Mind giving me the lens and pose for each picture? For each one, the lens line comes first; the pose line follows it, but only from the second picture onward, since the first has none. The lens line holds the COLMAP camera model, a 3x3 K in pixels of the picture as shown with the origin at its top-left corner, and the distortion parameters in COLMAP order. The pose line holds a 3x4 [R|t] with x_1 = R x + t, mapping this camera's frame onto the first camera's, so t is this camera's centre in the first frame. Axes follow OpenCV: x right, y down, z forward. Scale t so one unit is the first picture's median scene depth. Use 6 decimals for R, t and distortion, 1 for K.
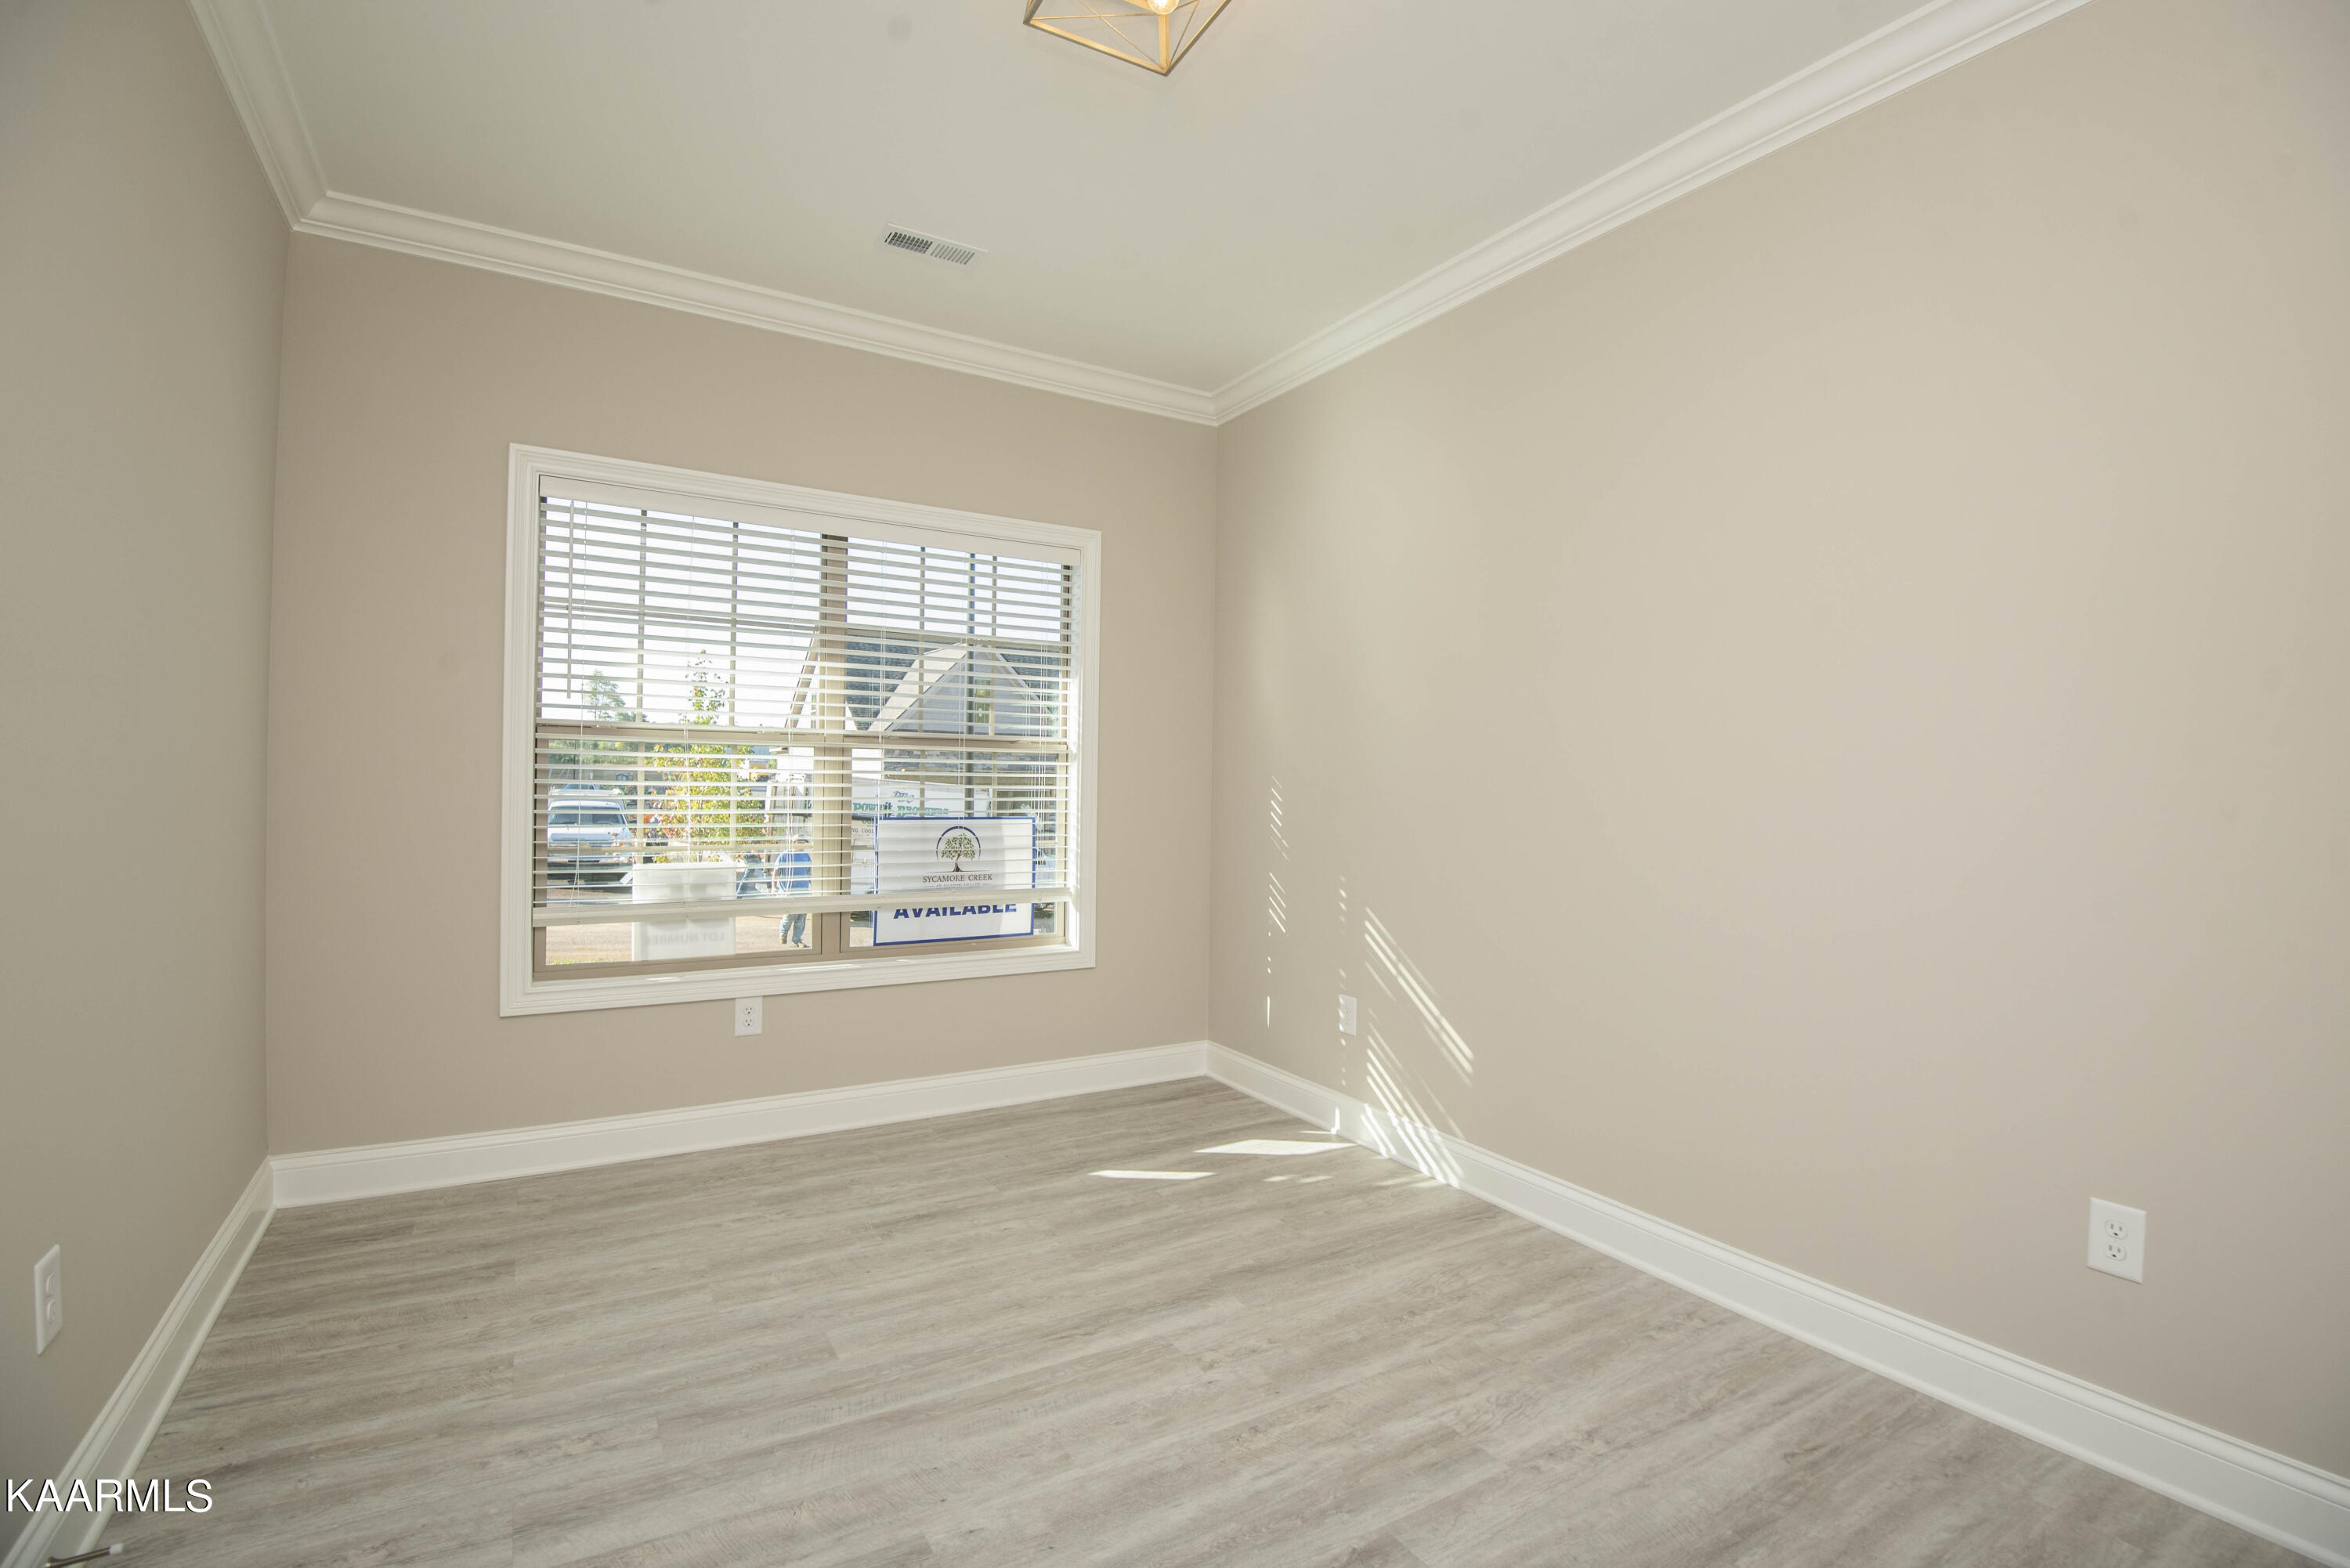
lens RADIAL K [[1072.1, 0, 1184.6], [0, 1072.1, 770.5], [0, 0, 1]] dist [-0.012964, -0.014941]
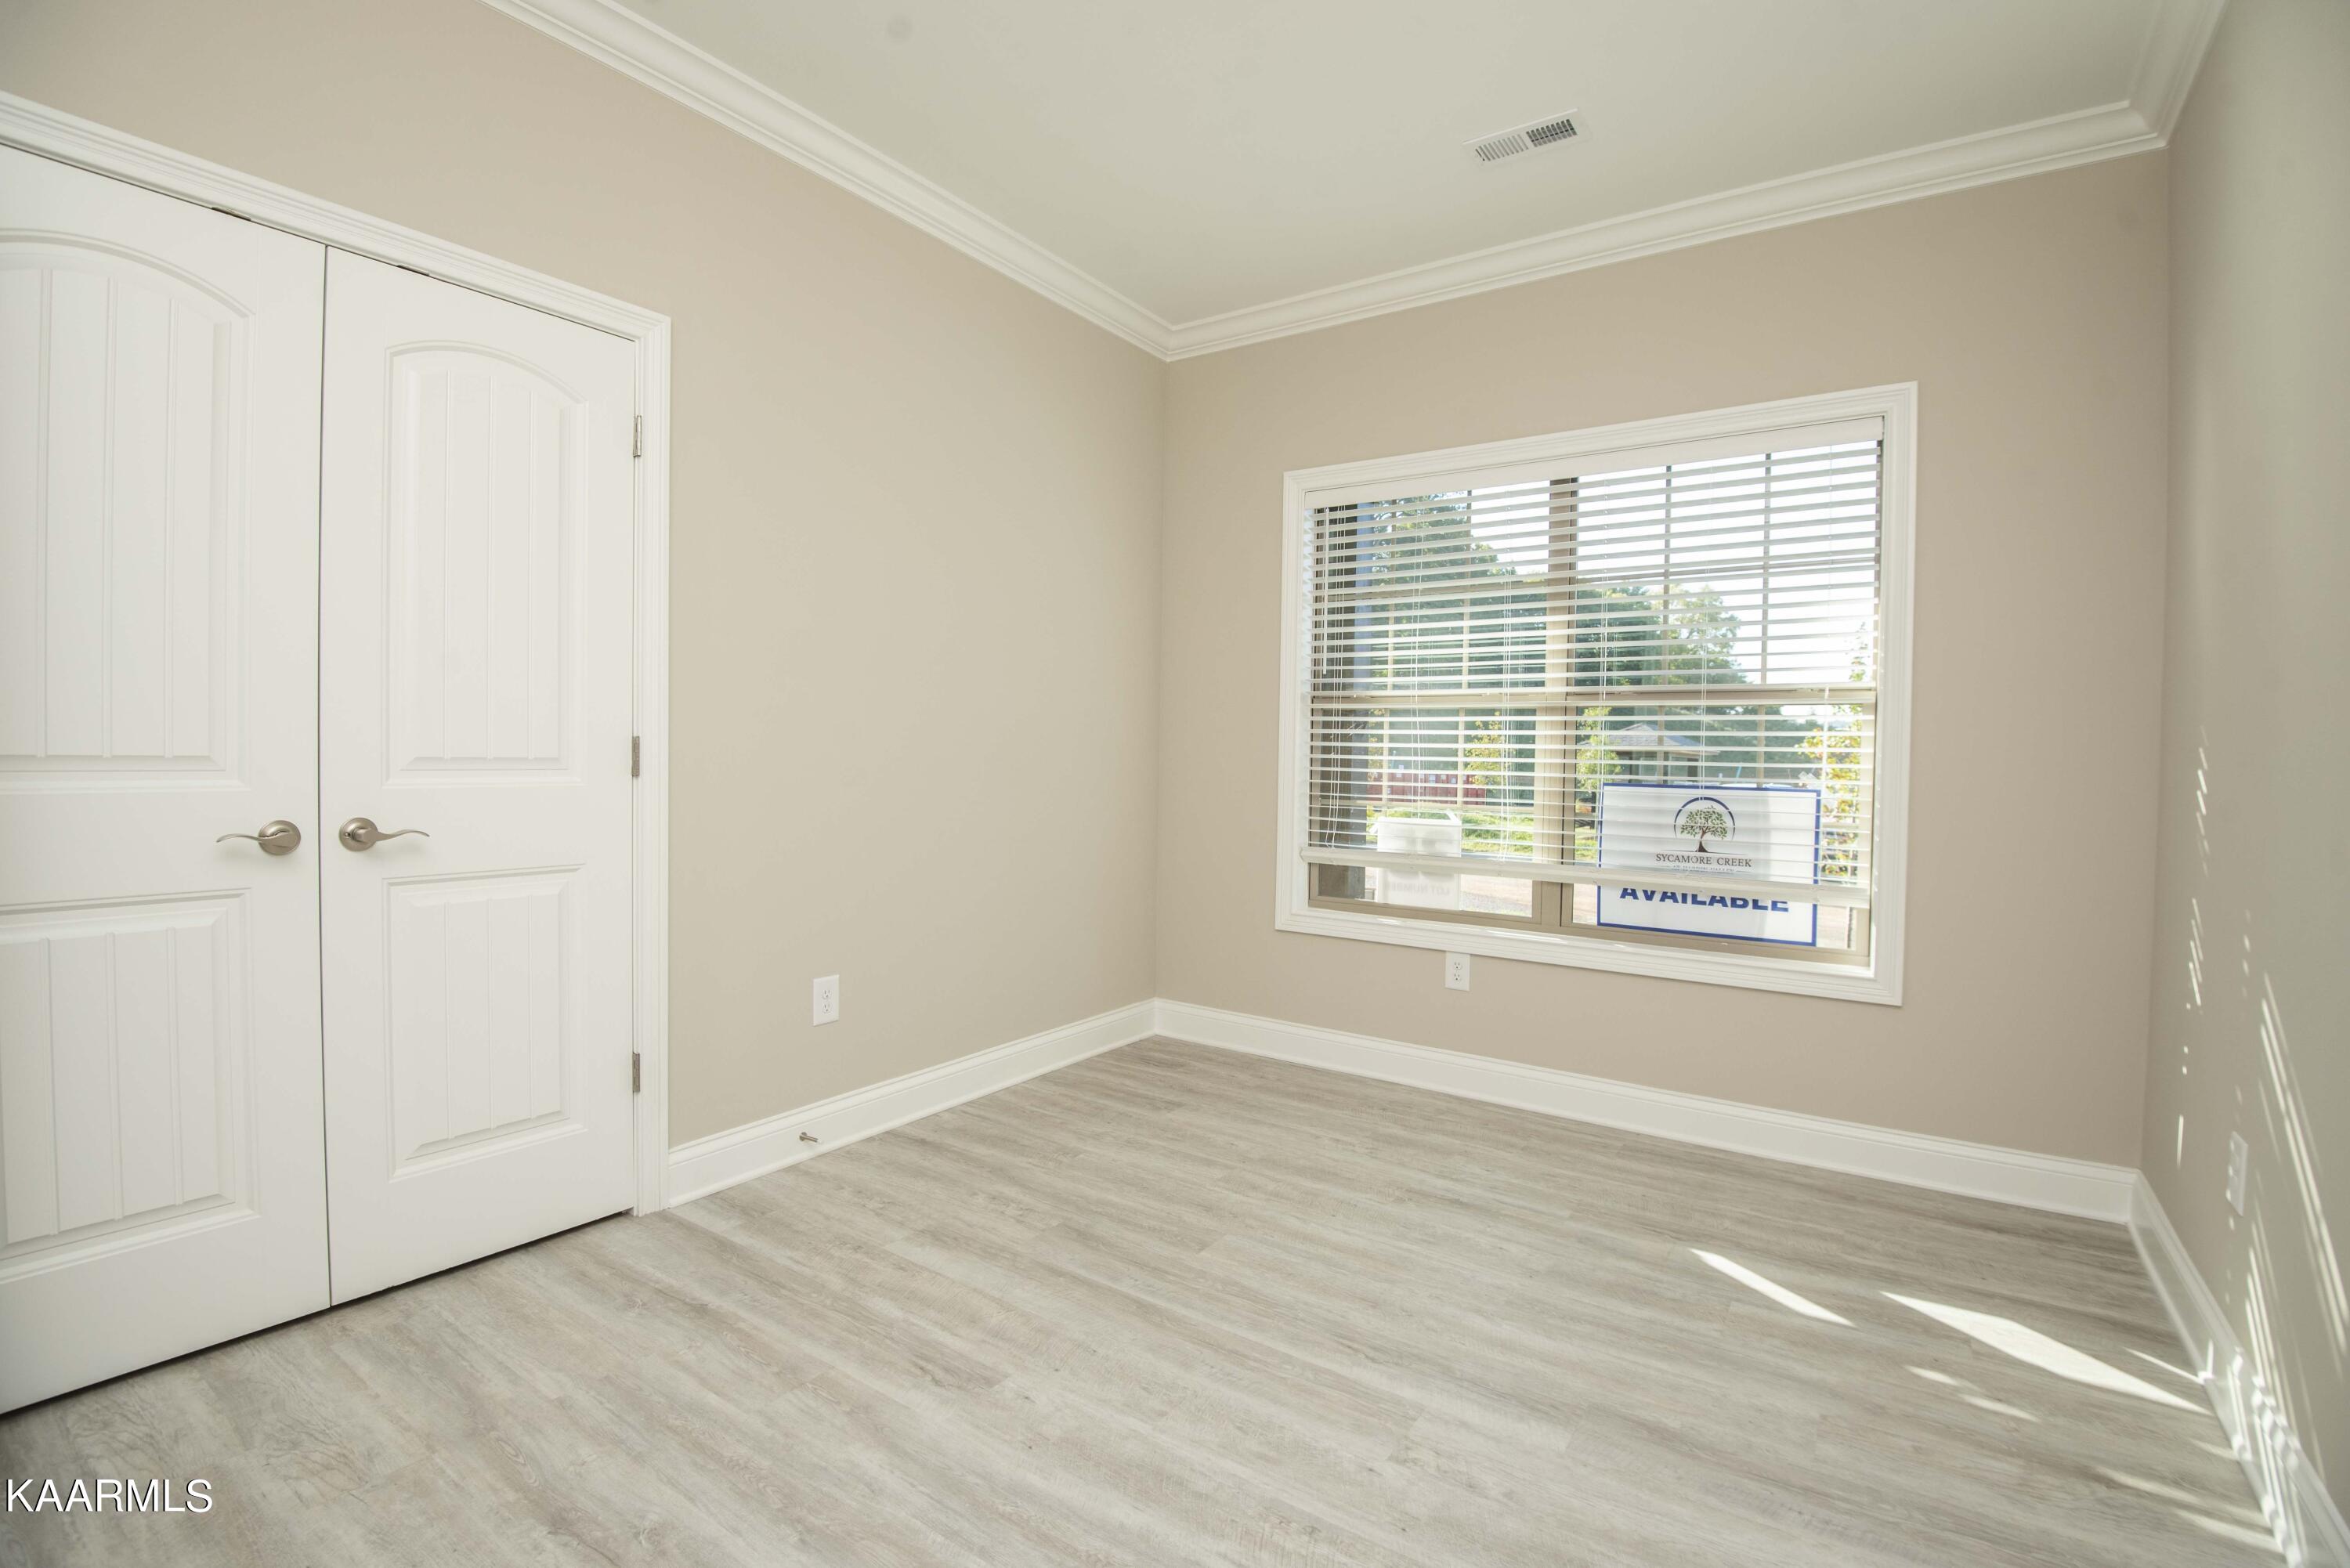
lens RADIAL K [[1072.1, 0, 1193.3], [0, 1072.1, 782.7], [0, 0, 1]] dist [-0.012964, -0.014941]
pose [[0.416698, 0.018767, -0.908851, 0.506598], [-0.004346, 0.999817, 0.018653, 0.037430], [0.909034, -0.003823, 0.416704, 0.414343]]
